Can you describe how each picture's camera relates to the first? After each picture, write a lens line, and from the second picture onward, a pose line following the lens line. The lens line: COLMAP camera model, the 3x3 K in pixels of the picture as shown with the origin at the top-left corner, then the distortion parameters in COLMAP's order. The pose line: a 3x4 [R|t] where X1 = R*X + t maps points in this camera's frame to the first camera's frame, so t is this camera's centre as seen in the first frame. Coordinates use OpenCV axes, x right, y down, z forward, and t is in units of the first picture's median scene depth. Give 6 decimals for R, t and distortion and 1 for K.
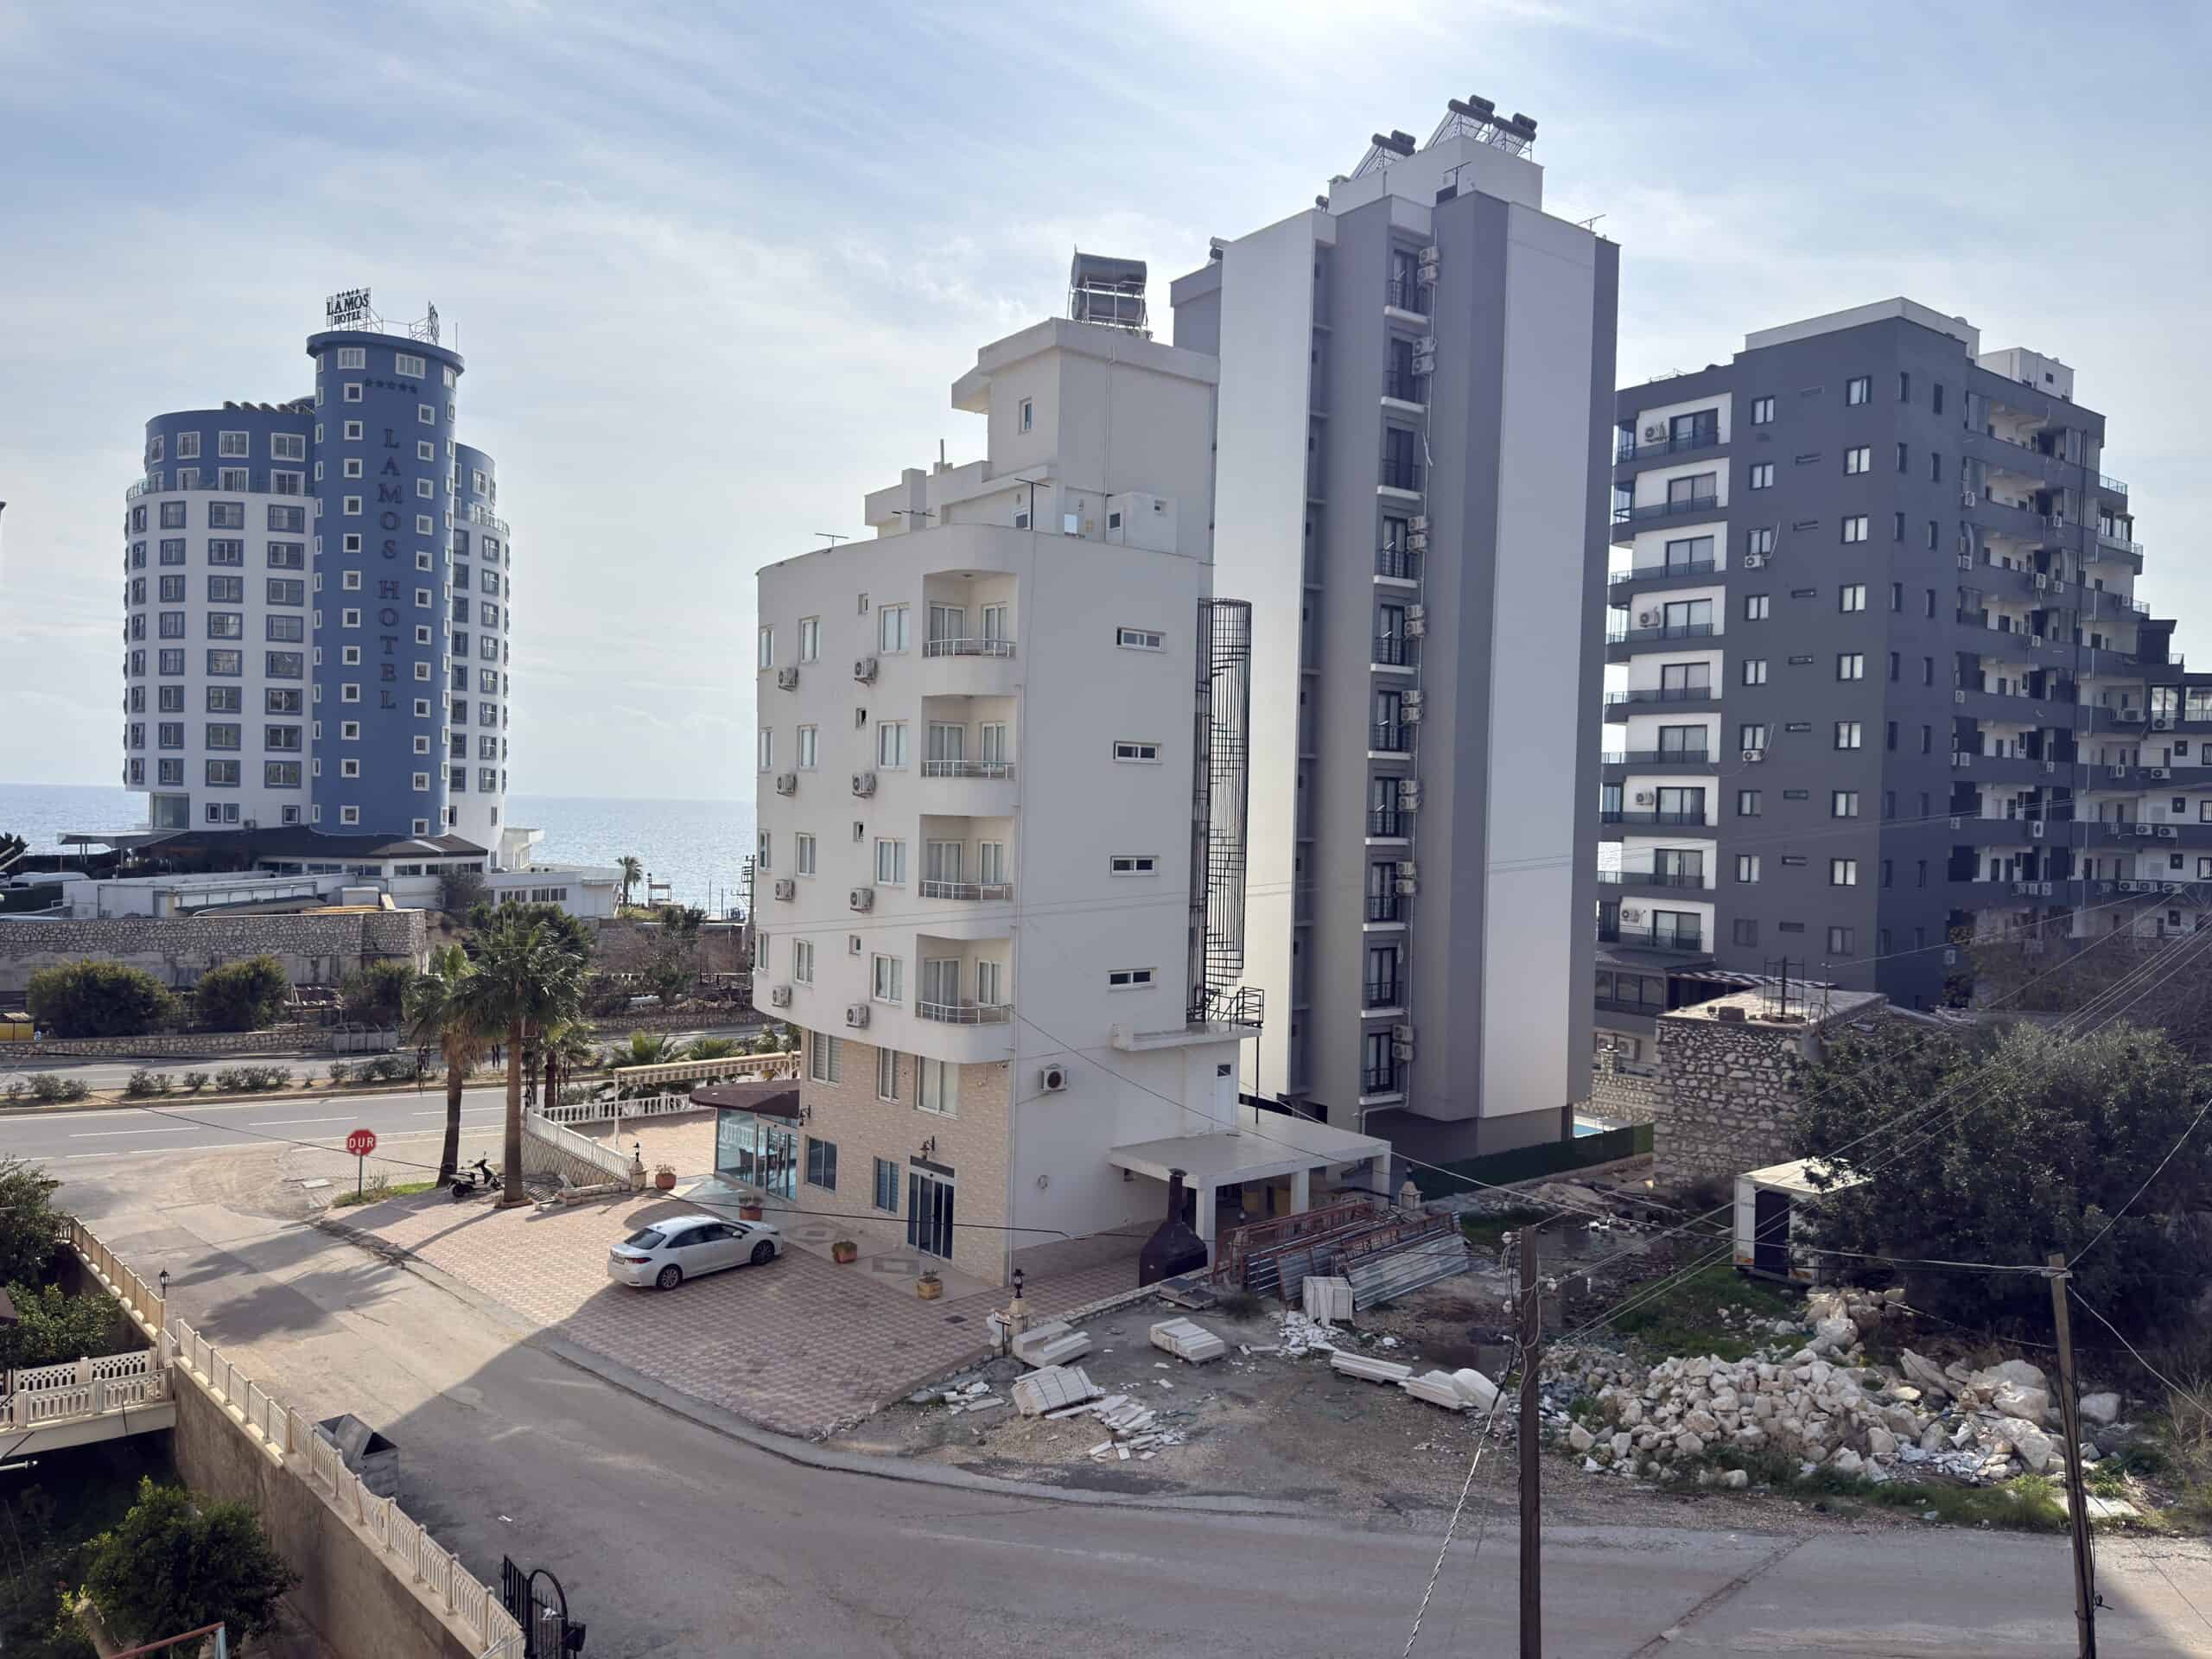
lens RADIAL K [[1561.3, 0, 1101.8], [0, 1561.3, 835.9], [0, 0, 1]] dist [0.028693, -0.032565]
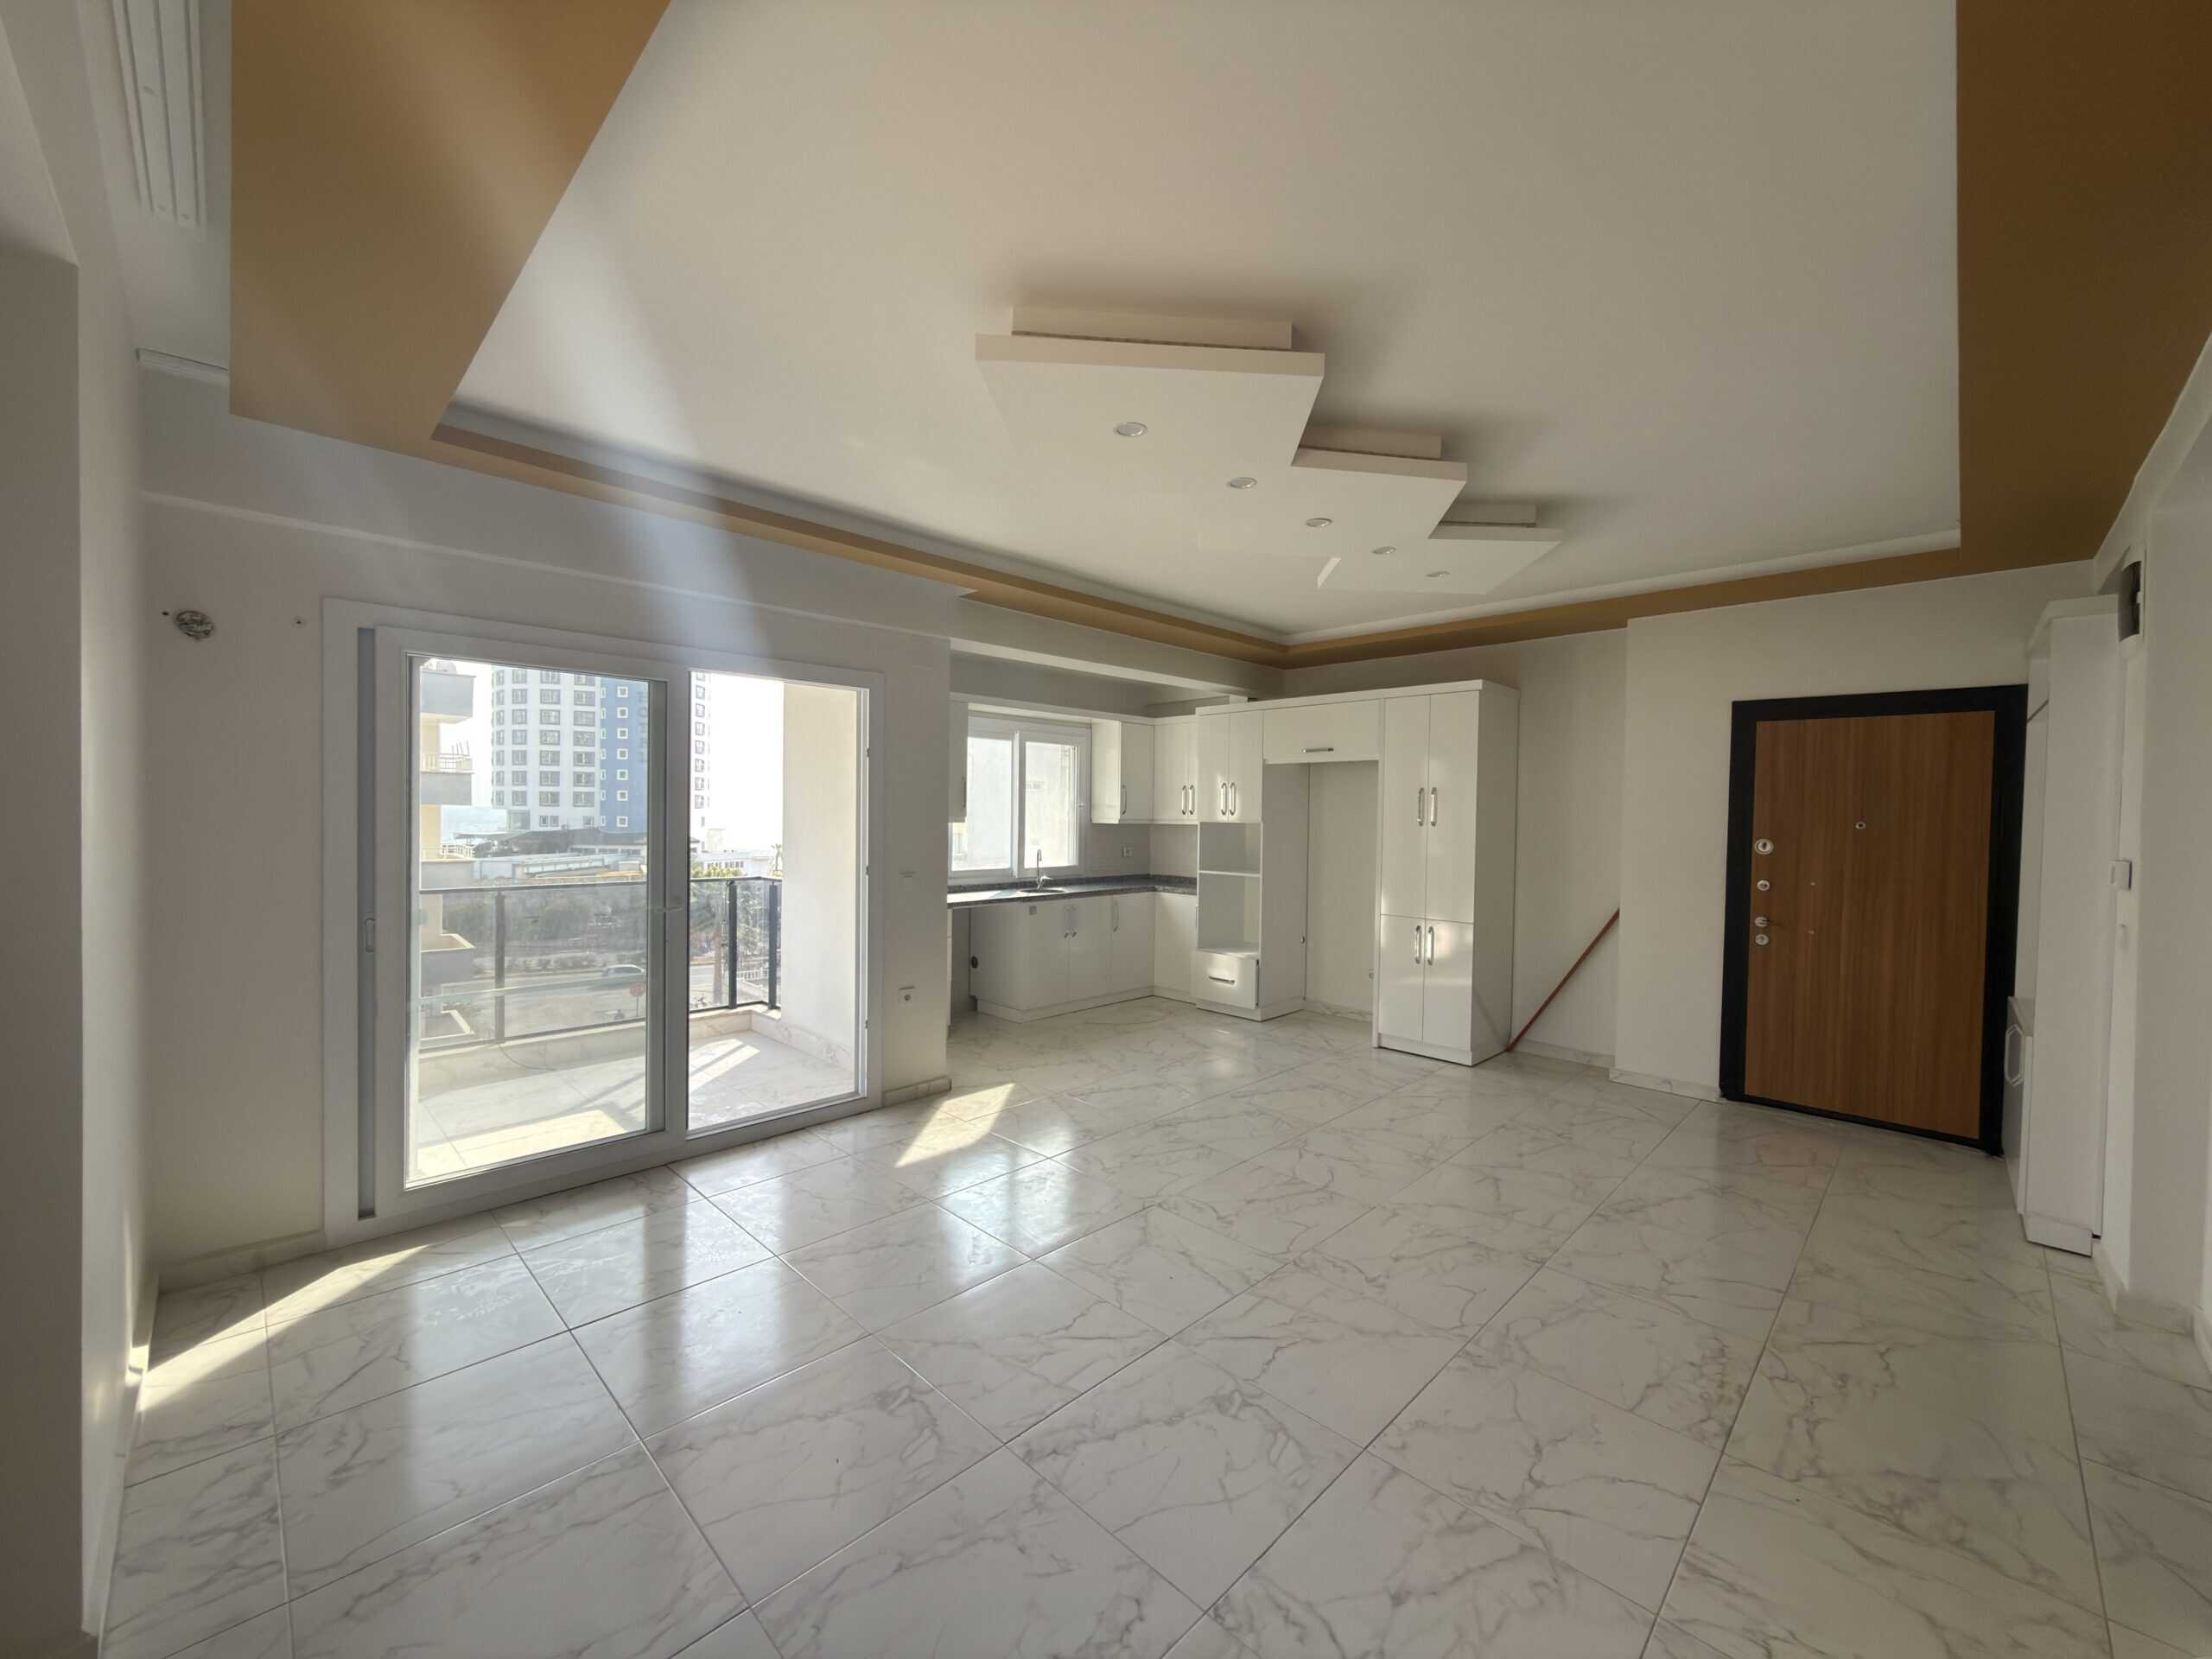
lens RADIAL K [[876.8, 0, 1108.9], [0, 876.8, 827.8], [0, 0, 1]] dist [0.001067, -0.000491]
pose [[0.997874, -0.008641, 0.064592, 0.039322], [0.008780, 0.999960, -0.001866, 0.002236], [-0.064574, 0.002430, 0.997910, -0.115109]]
